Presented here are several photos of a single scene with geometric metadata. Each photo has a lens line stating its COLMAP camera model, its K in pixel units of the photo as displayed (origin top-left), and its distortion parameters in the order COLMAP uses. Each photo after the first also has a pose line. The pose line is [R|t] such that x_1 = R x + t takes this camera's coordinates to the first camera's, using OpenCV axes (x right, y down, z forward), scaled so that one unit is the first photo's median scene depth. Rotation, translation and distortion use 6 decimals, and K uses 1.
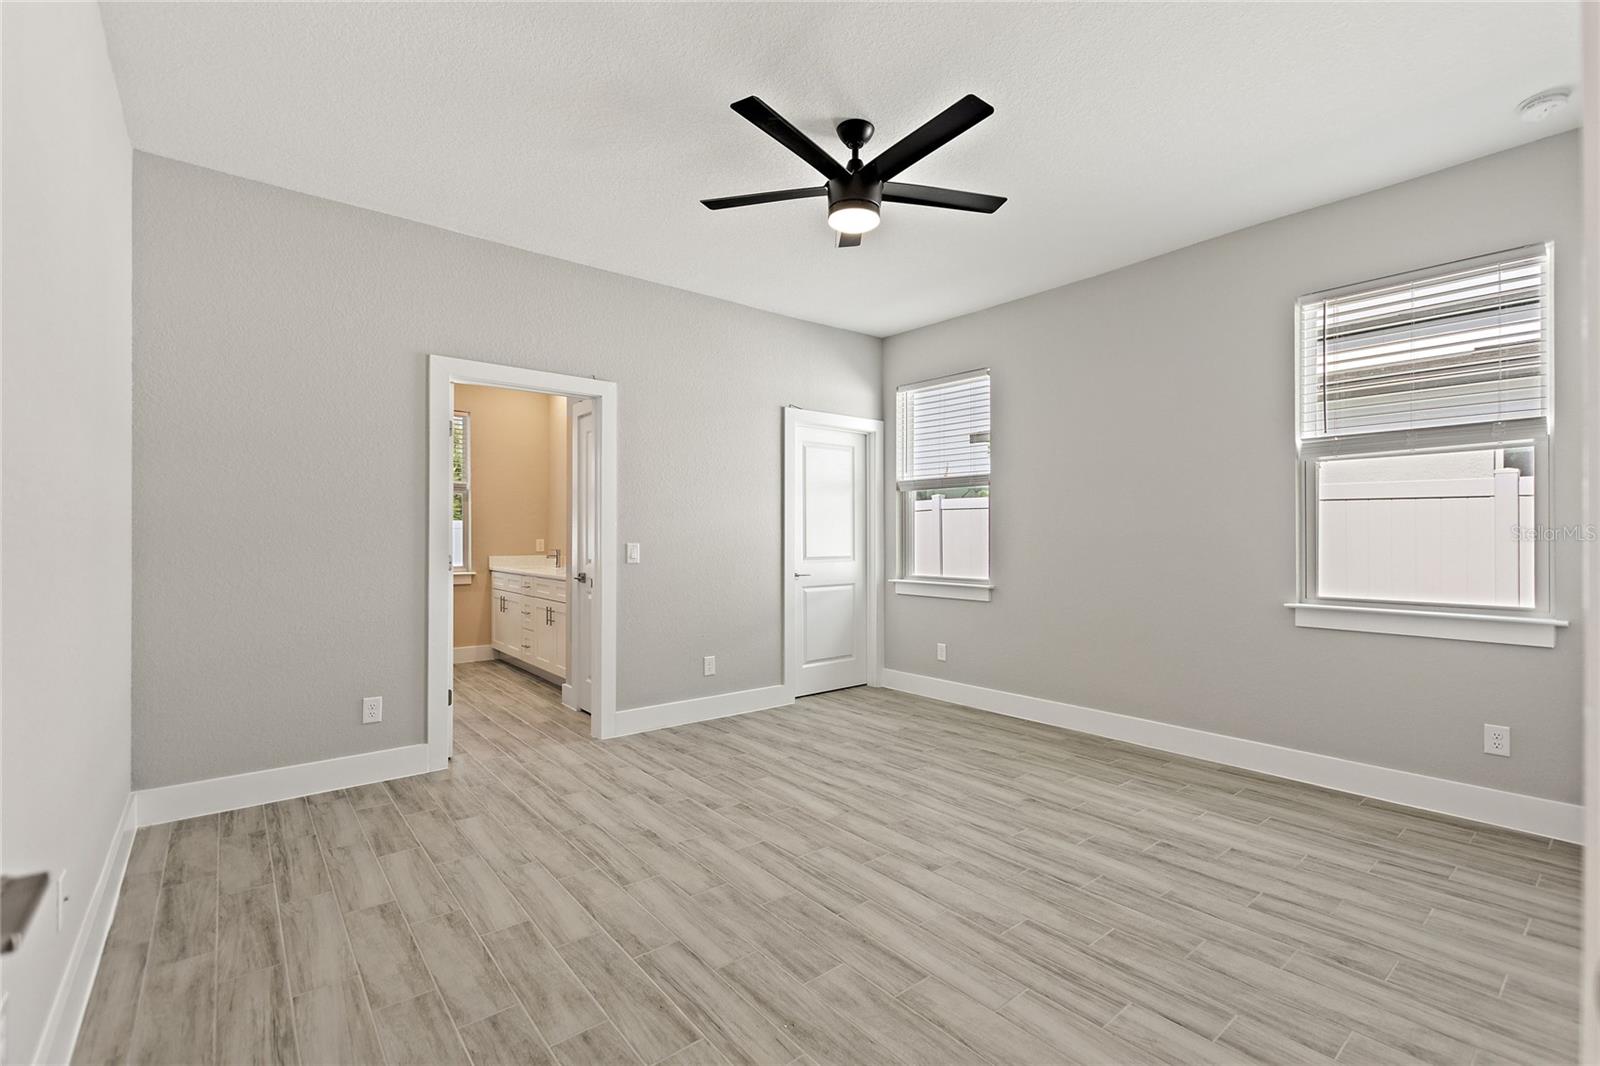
lens RADIAL K [[704.1, 0, 812.2], [0, 704.1, 533.0], [0, 0, 1]] dist [0.005008, -0.001594]
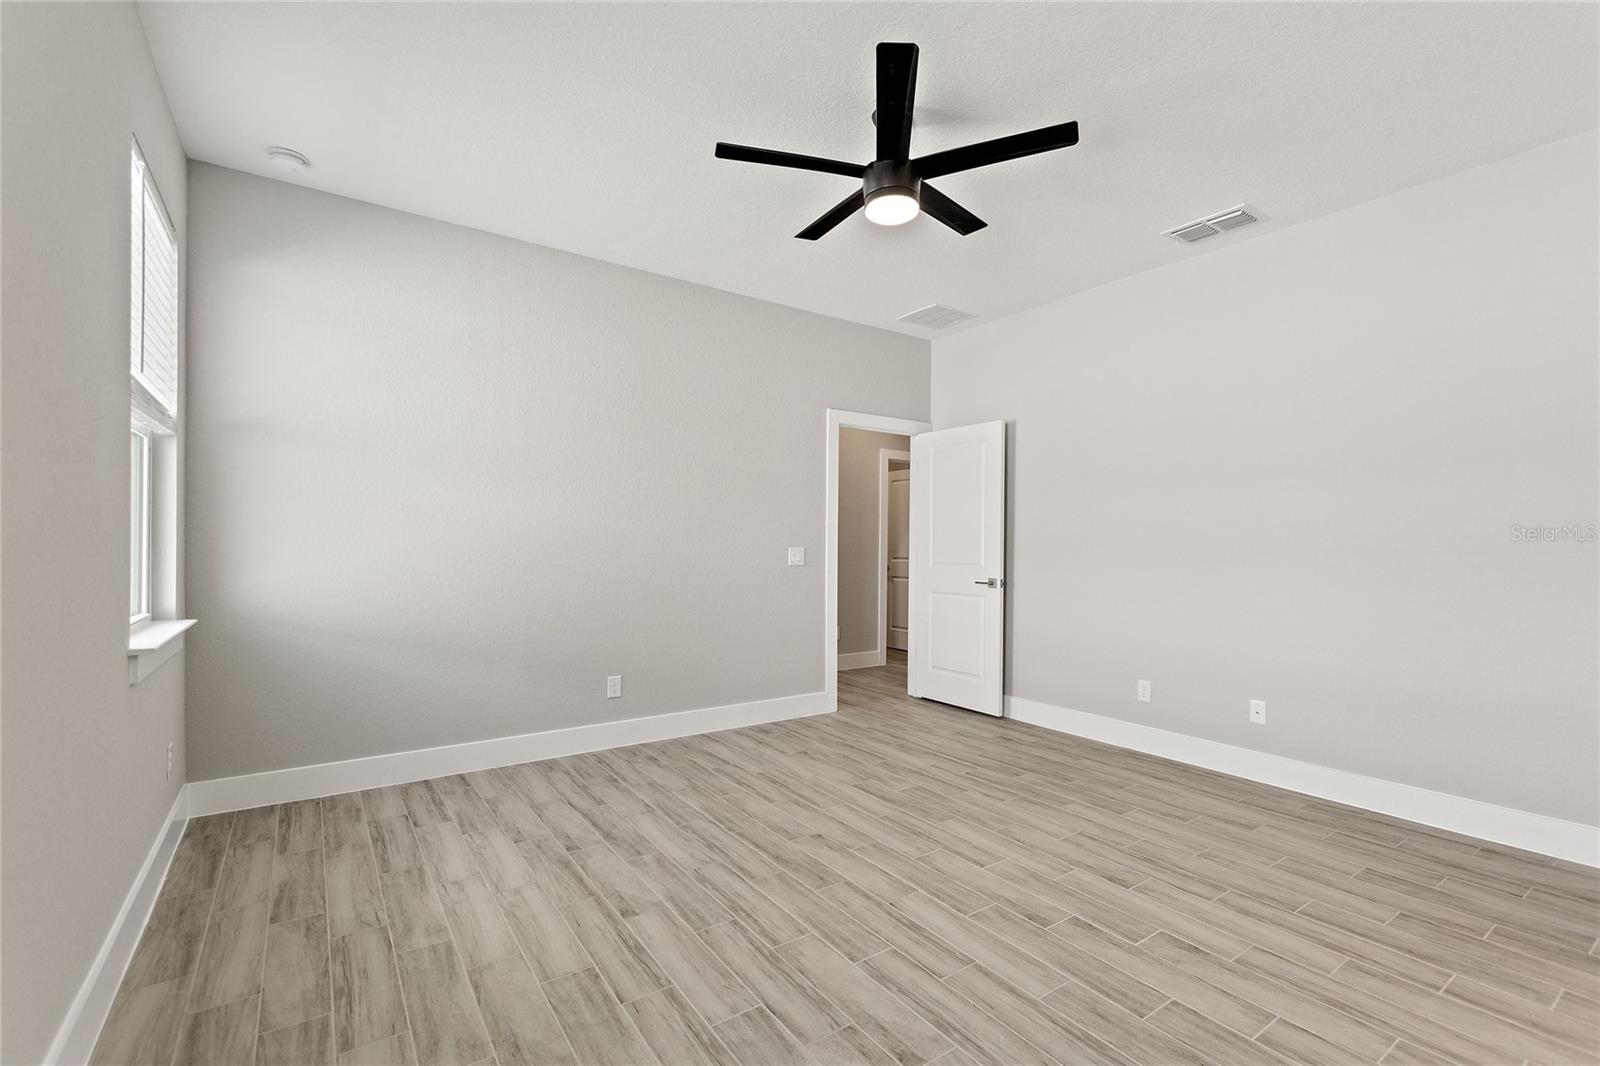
lens RADIAL K [[704.1, 0, 812.2], [0, 704.1, 533.0], [0, 0, 1]] dist [0.005008, -0.001594]
pose [[-0.996806, -0.006868, 0.079565, 0.085953], [-0.008710, 0.999702, -0.022820, 0.016048], [-0.079384, -0.023440, -0.996568, 1.981816]]
